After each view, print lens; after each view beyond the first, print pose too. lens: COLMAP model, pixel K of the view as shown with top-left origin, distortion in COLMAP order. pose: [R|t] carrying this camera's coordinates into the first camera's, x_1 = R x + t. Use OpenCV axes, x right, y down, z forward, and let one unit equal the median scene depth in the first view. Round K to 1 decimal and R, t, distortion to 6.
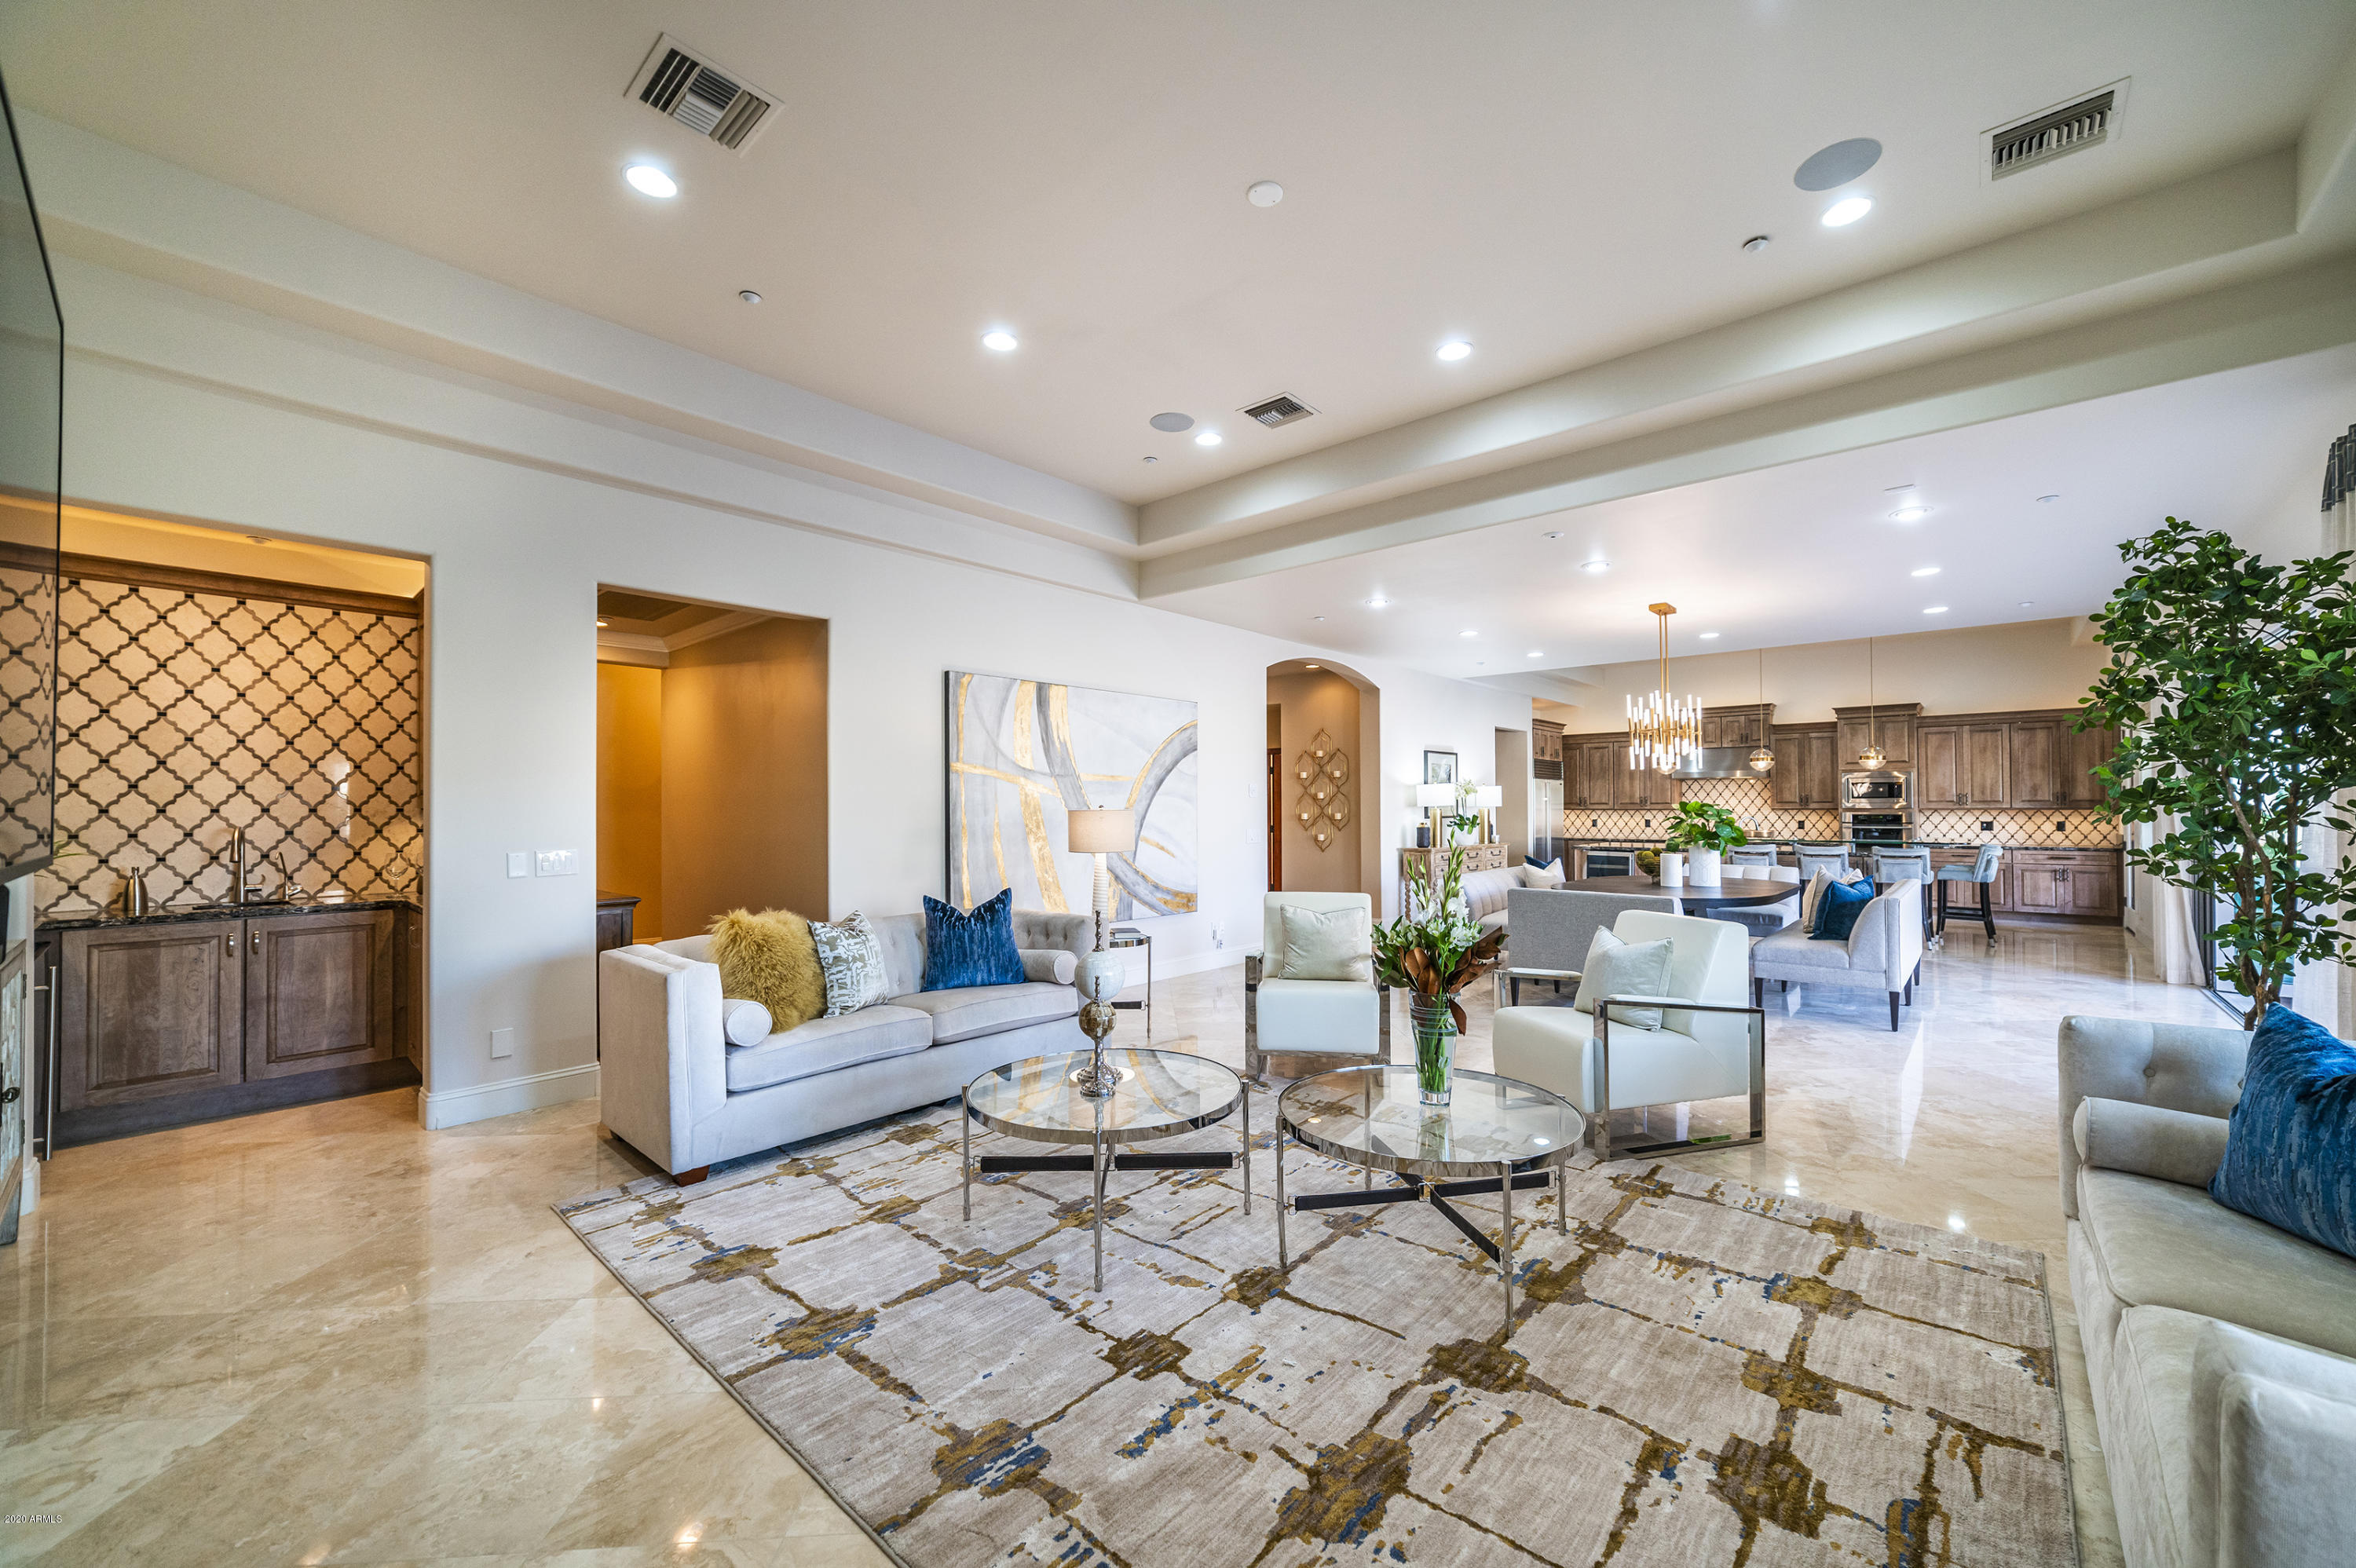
lens RADIAL K [[907.1, 0, 1204.5], [0, 907.1, 792.6], [0, 0, 1]] dist [-0.008869, 0.002864]
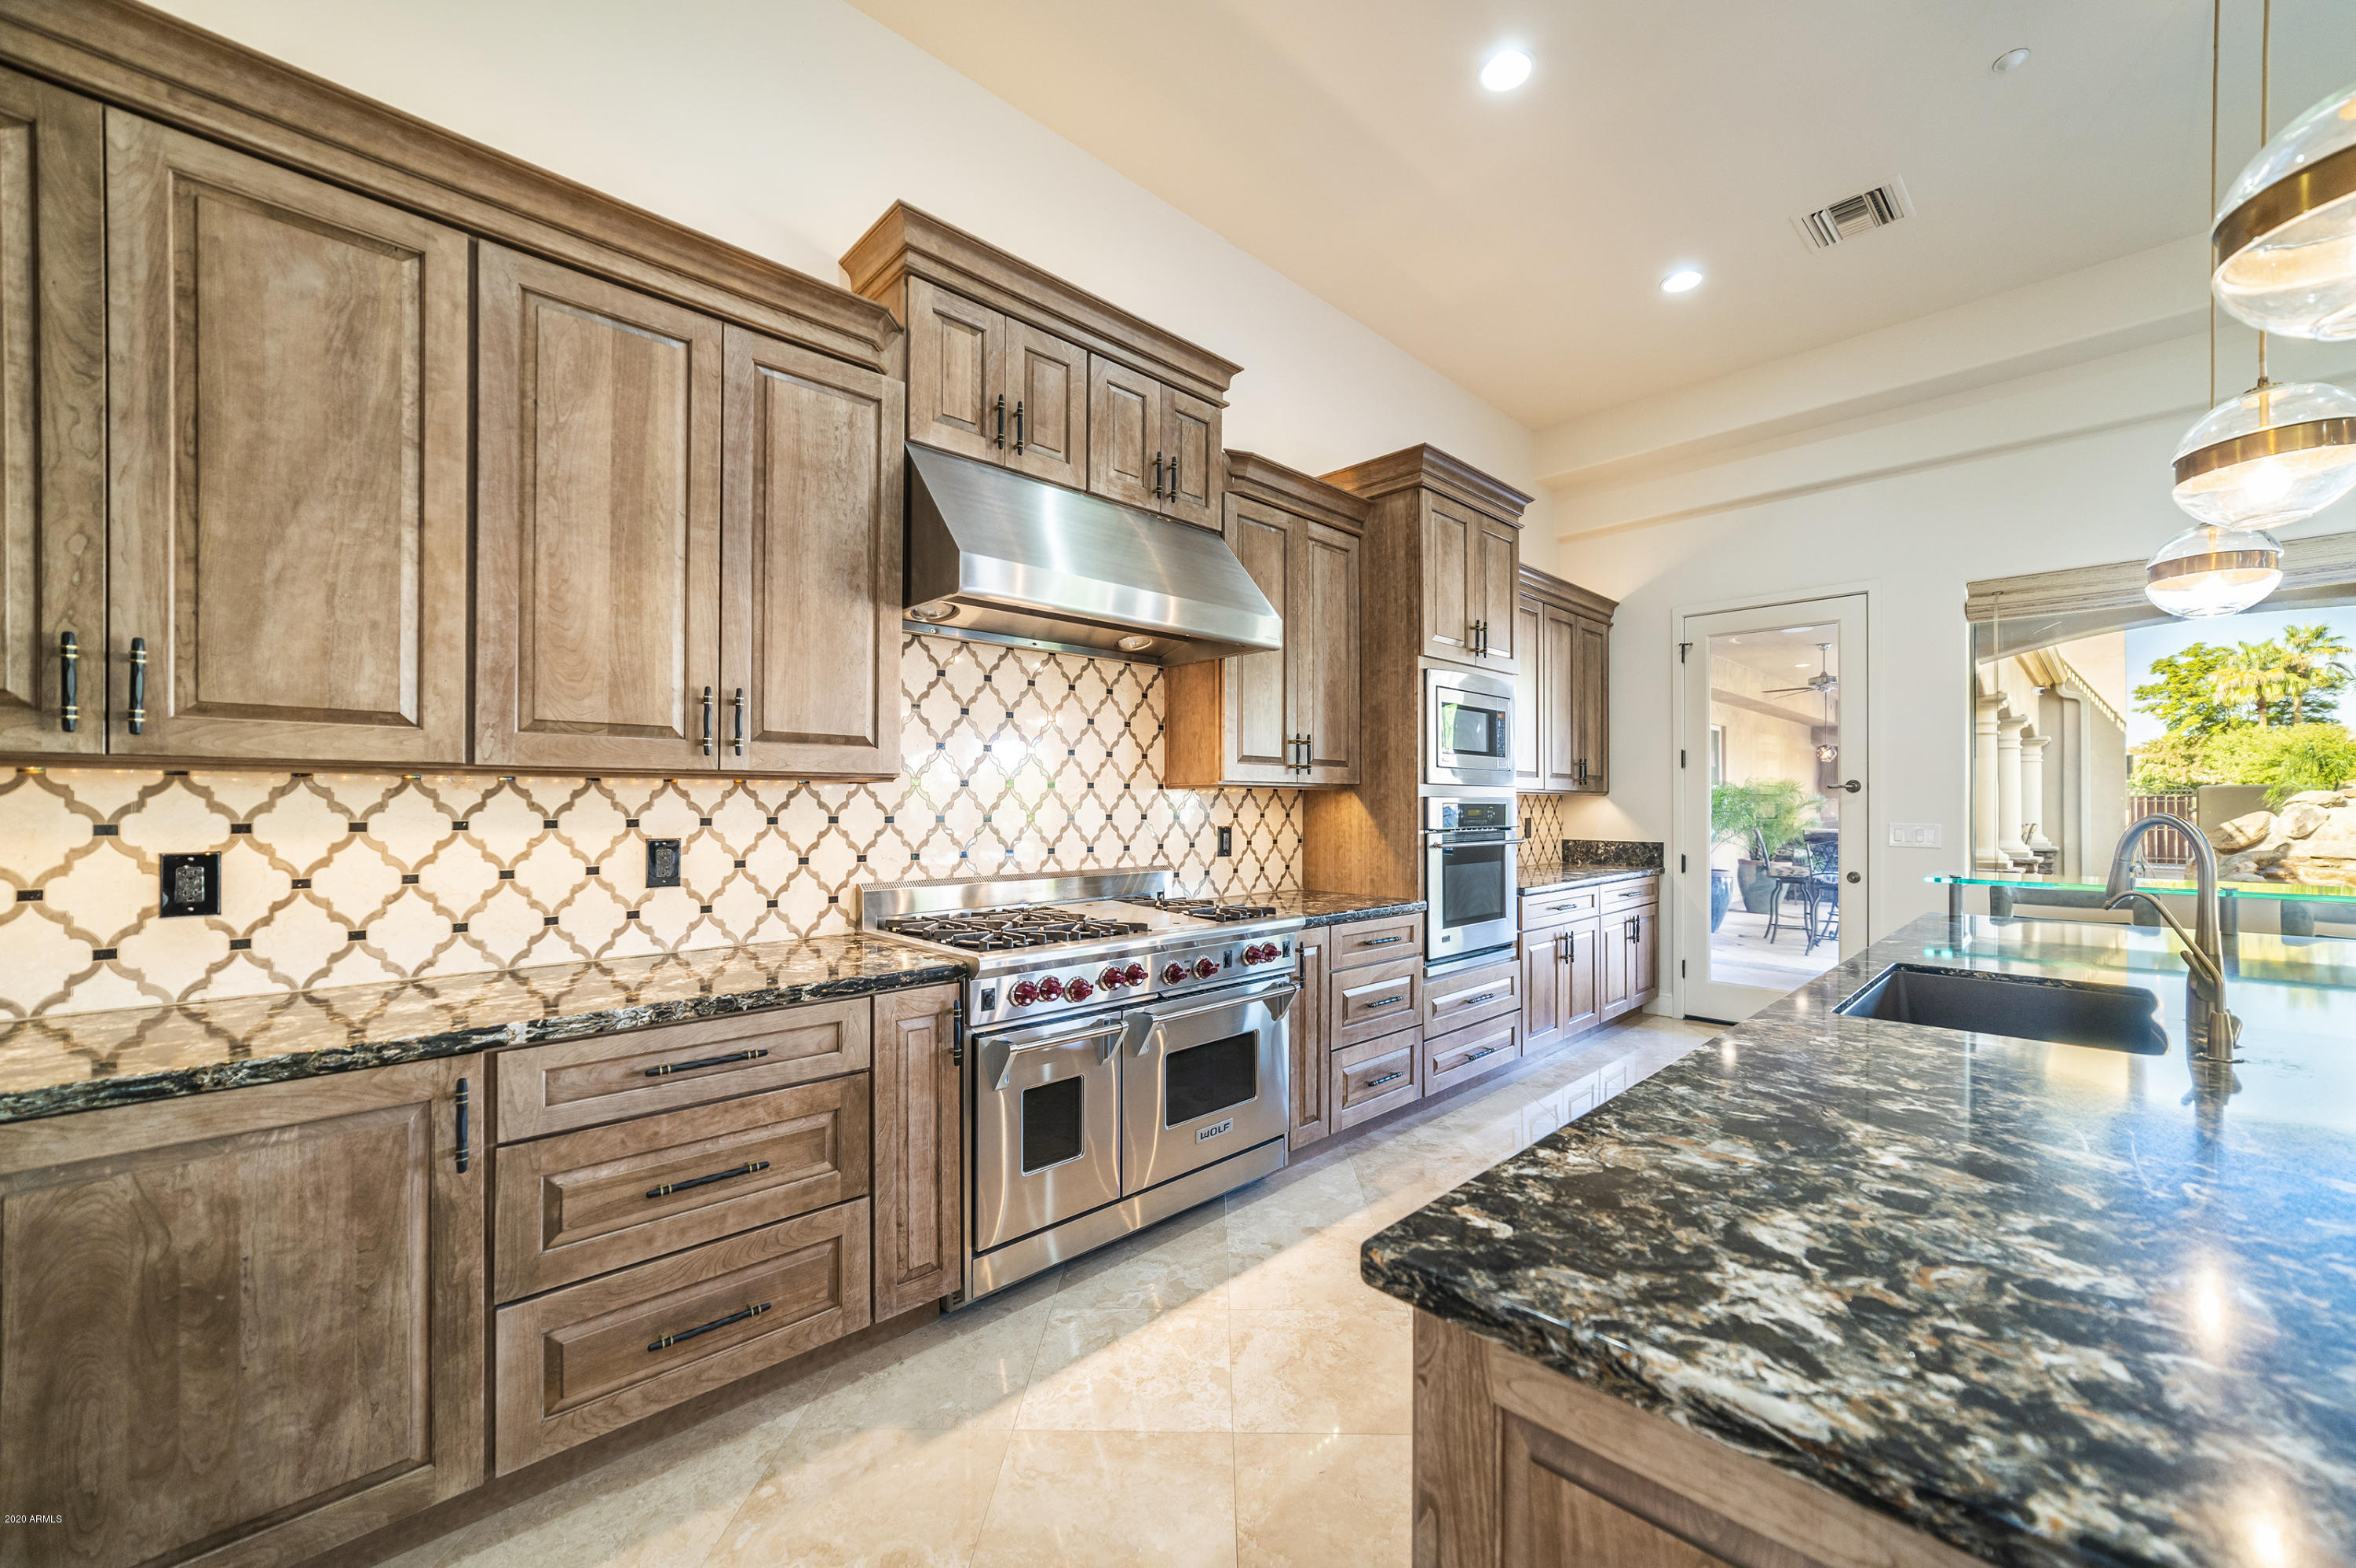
lens RADIAL K [[907.1, 0, 1199.8], [0, 907.1, 799.6], [0, 0, 1]] dist [-0.008869, 0.002864]
pose [[0.077785, 0.006680, 0.996948, 0.717319], [-0.019512, 0.999796, -0.005176, 0.046033], [-0.996779, -0.019050, 0.077900, 1.903214]]
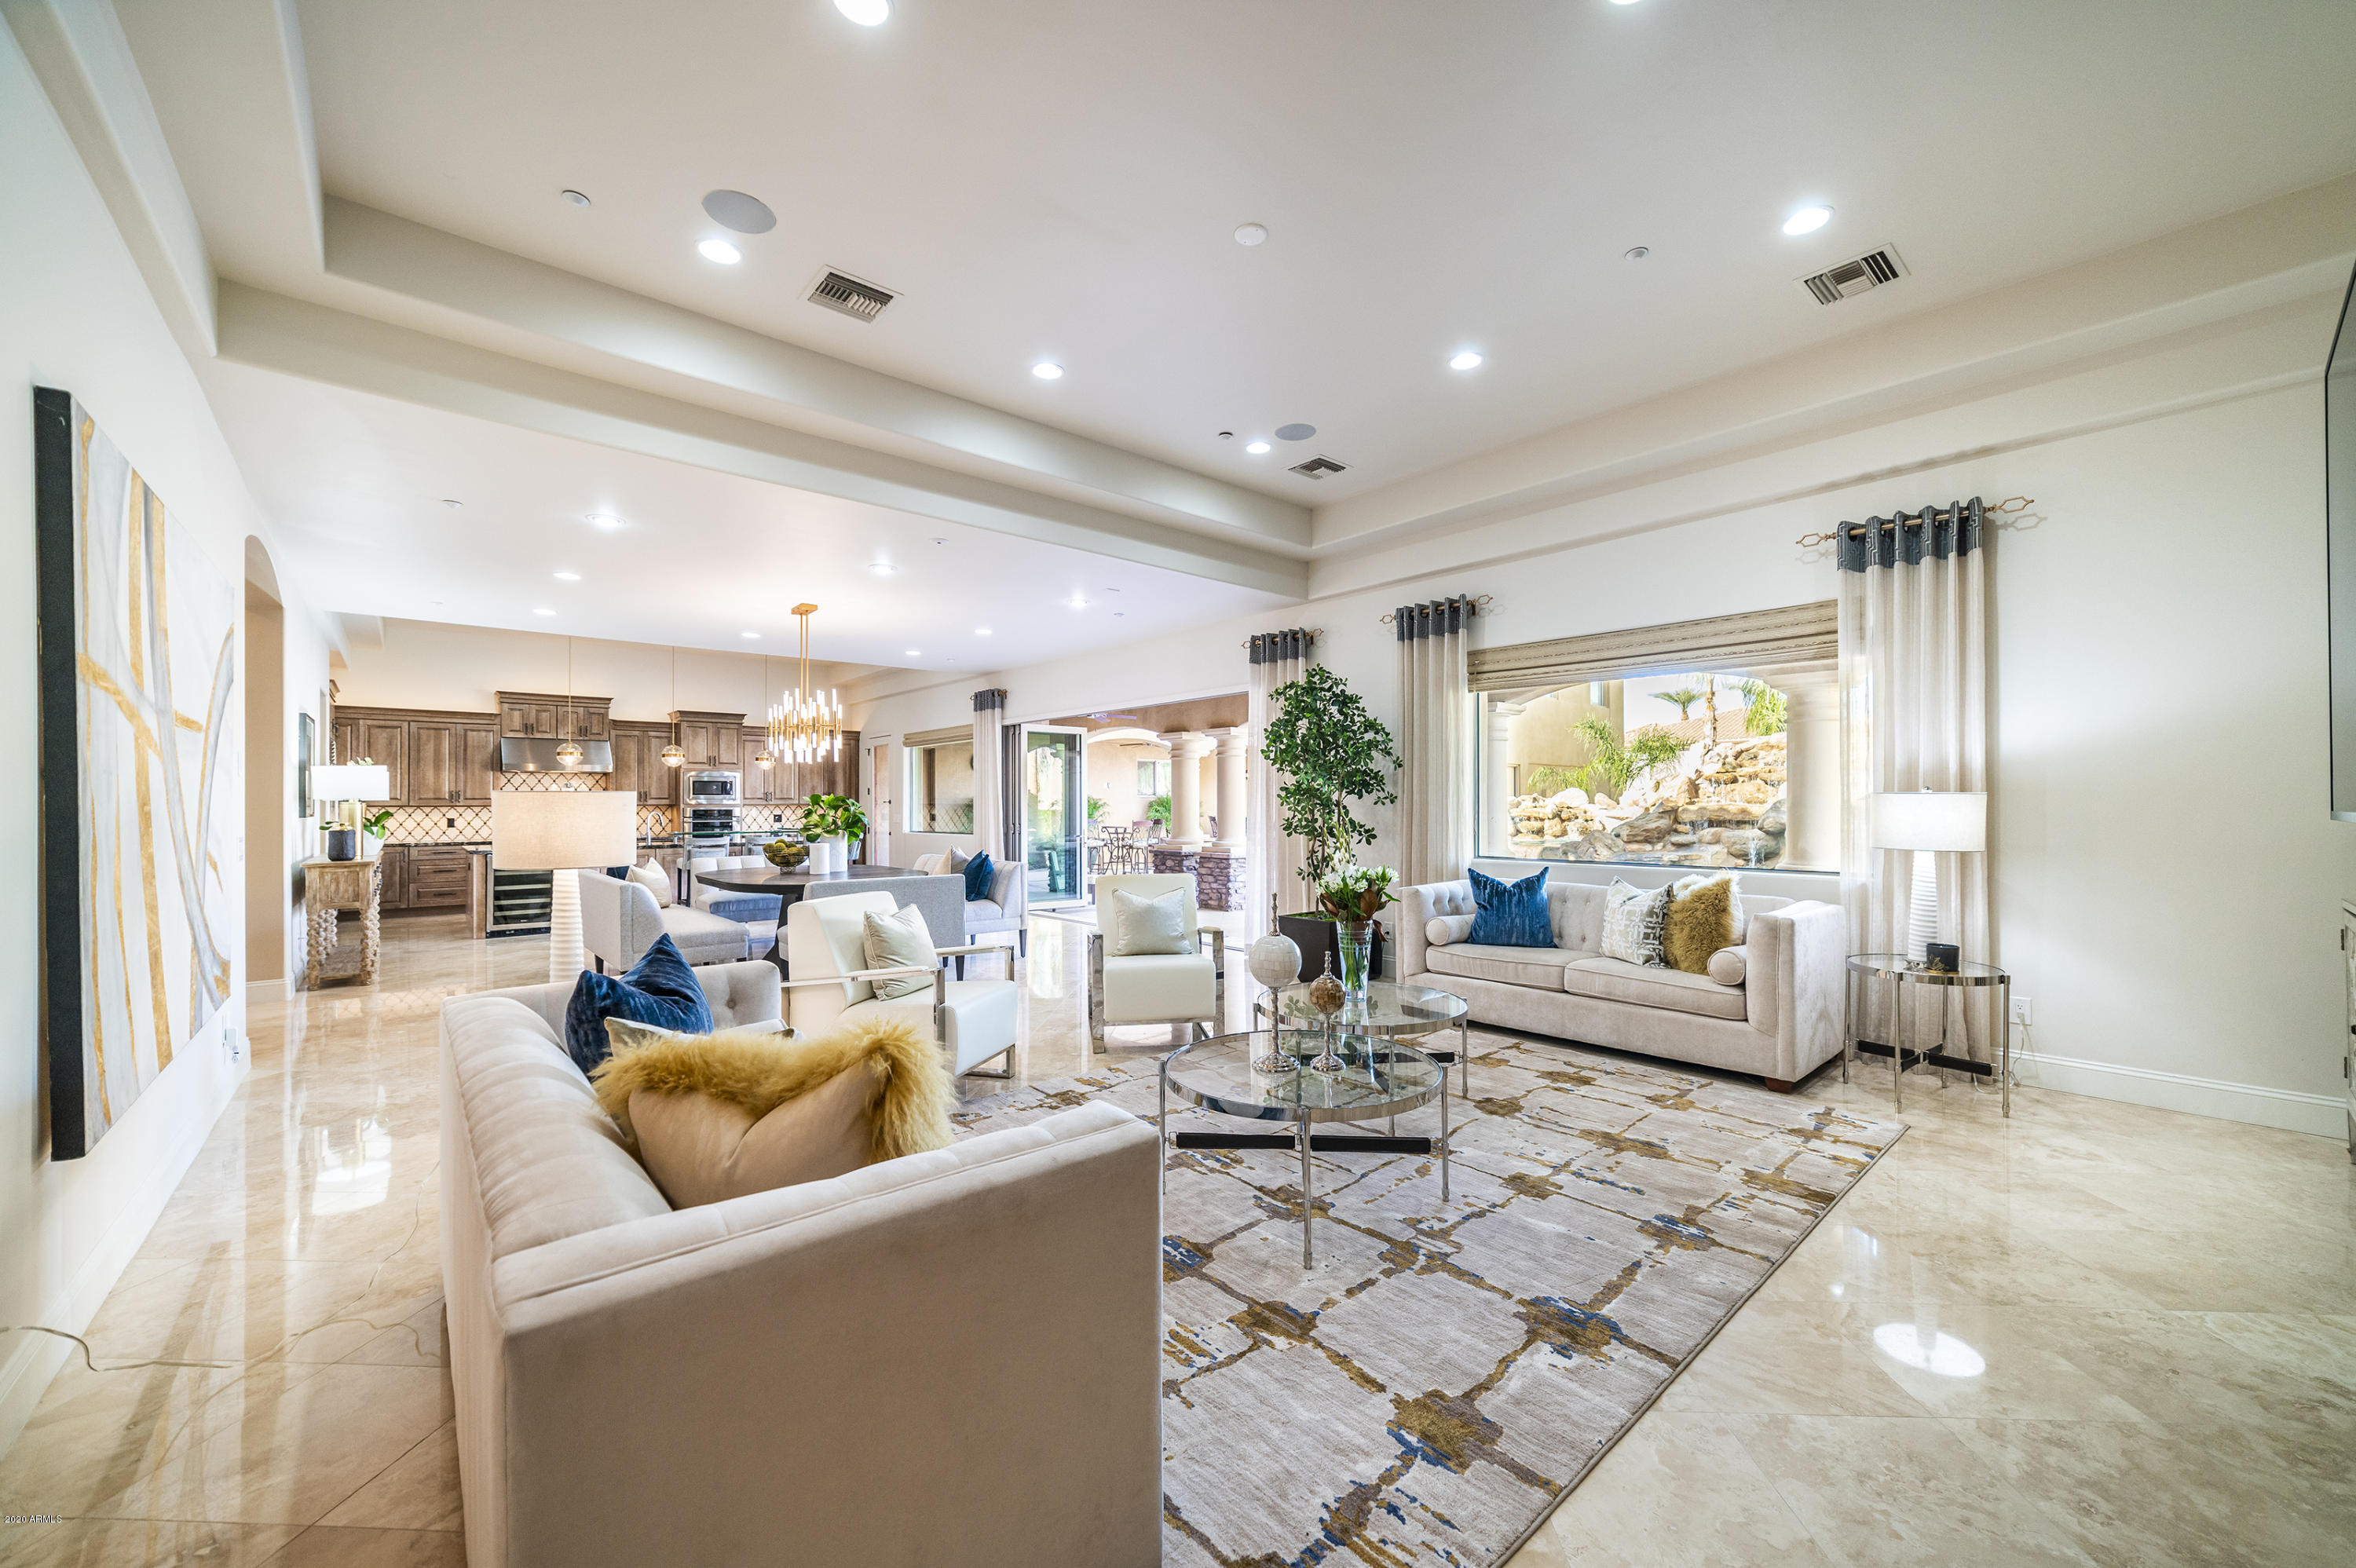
lens RADIAL K [[907.1, 0, 1196.2], [0, 907.1, 796.0], [0, 0, 1]] dist [-0.008869, 0.002864]
pose [[0.133981, 0.011857, 0.990913, -0.511111], [-0.014054, 0.999851, -0.010064, 0.017312], [-0.990884, -0.012578, 0.134128, 0.452185]]
